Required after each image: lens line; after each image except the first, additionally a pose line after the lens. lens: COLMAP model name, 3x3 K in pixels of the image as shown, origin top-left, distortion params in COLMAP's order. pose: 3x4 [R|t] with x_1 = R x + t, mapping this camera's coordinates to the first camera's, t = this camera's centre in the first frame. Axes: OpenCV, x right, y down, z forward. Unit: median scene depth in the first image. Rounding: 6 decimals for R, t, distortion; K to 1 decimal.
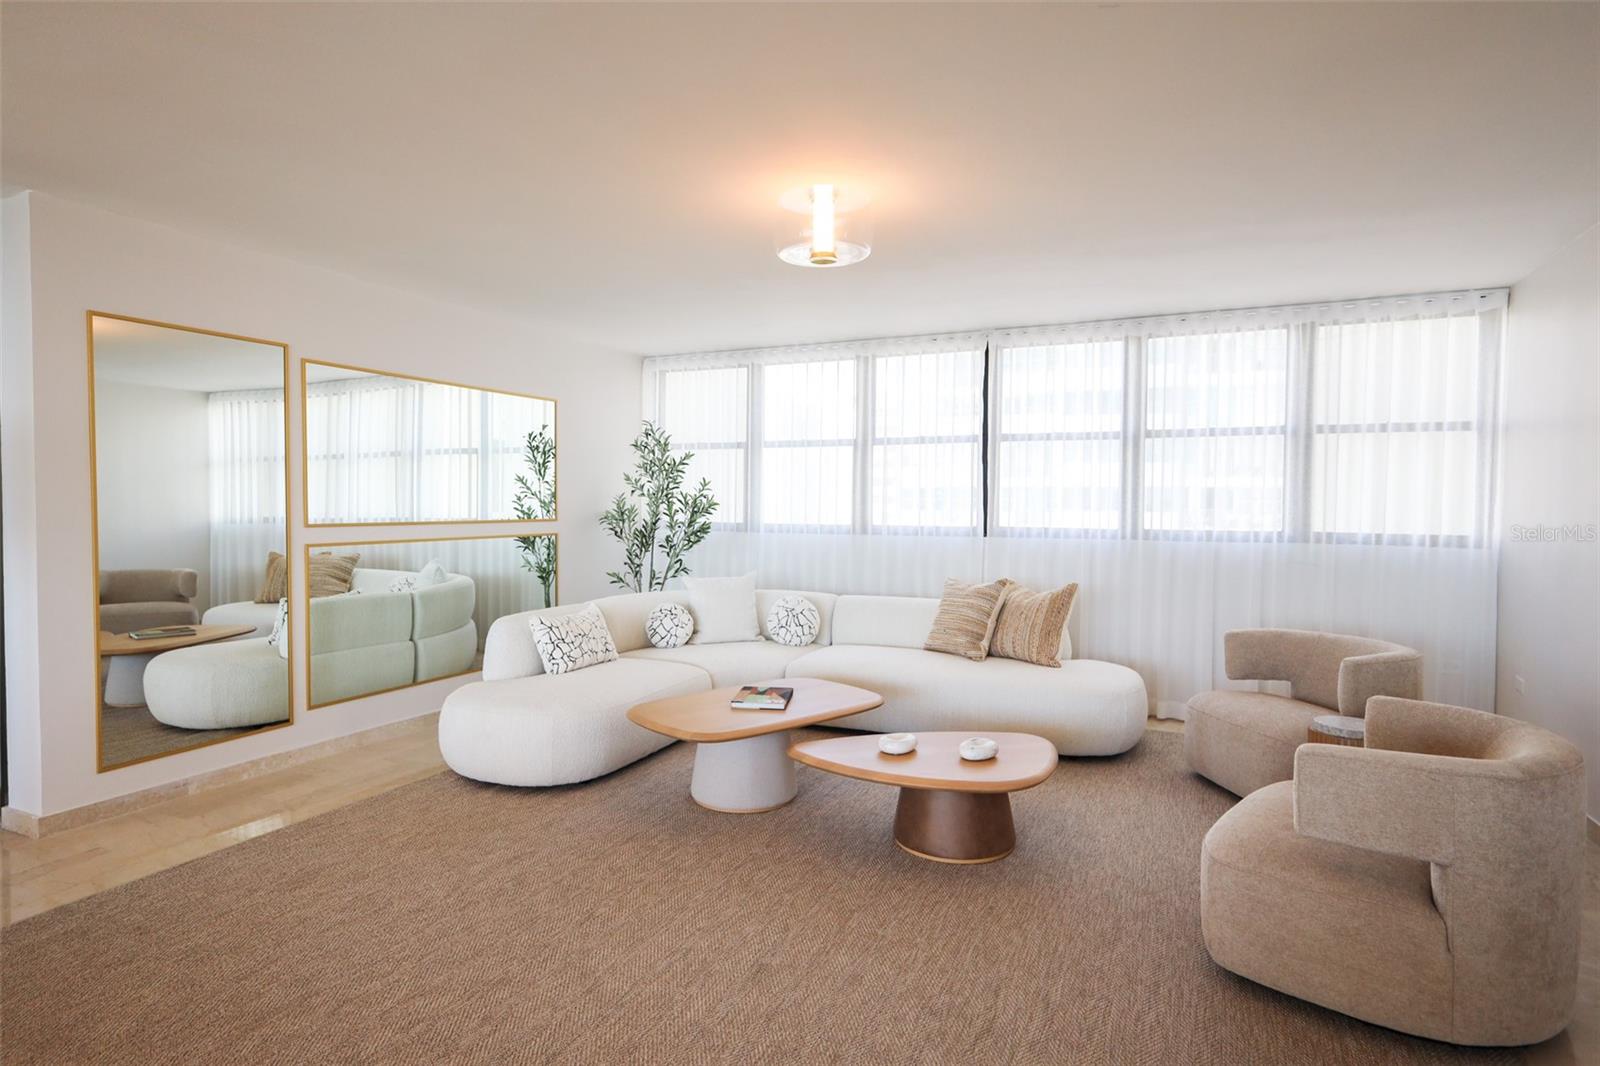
lens RADIAL K [[871.8, 0, 800.0], [0, 871.8, 533.0], [0, 0, 1]] dist [0.013787, -0.000290]
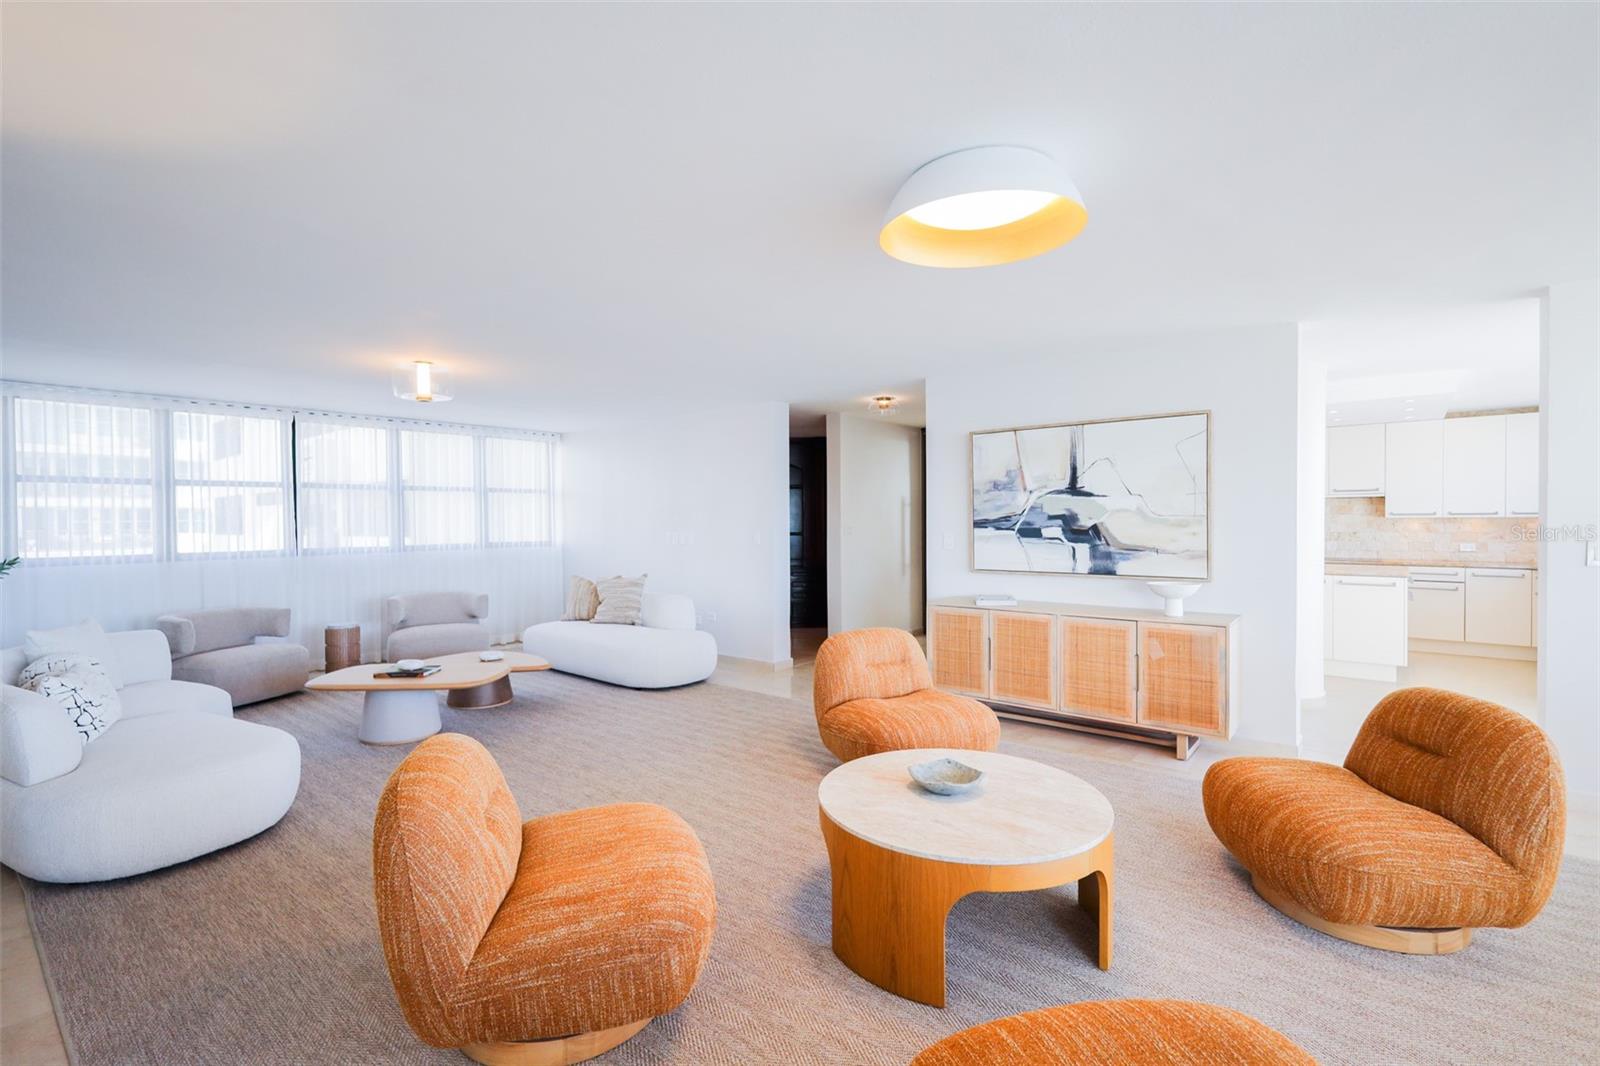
lens RADIAL K [[716.3, 0, 799.1], [0, 716.3, 534.9], [0, 0, 1]] dist [0.009373, 0.000100]
pose [[0.252214, -0.031074, 0.967172, -0.691346], [0.043073, 0.998854, 0.020860, -0.018528], [-0.966712, 0.036398, 0.253263, -0.065749]]
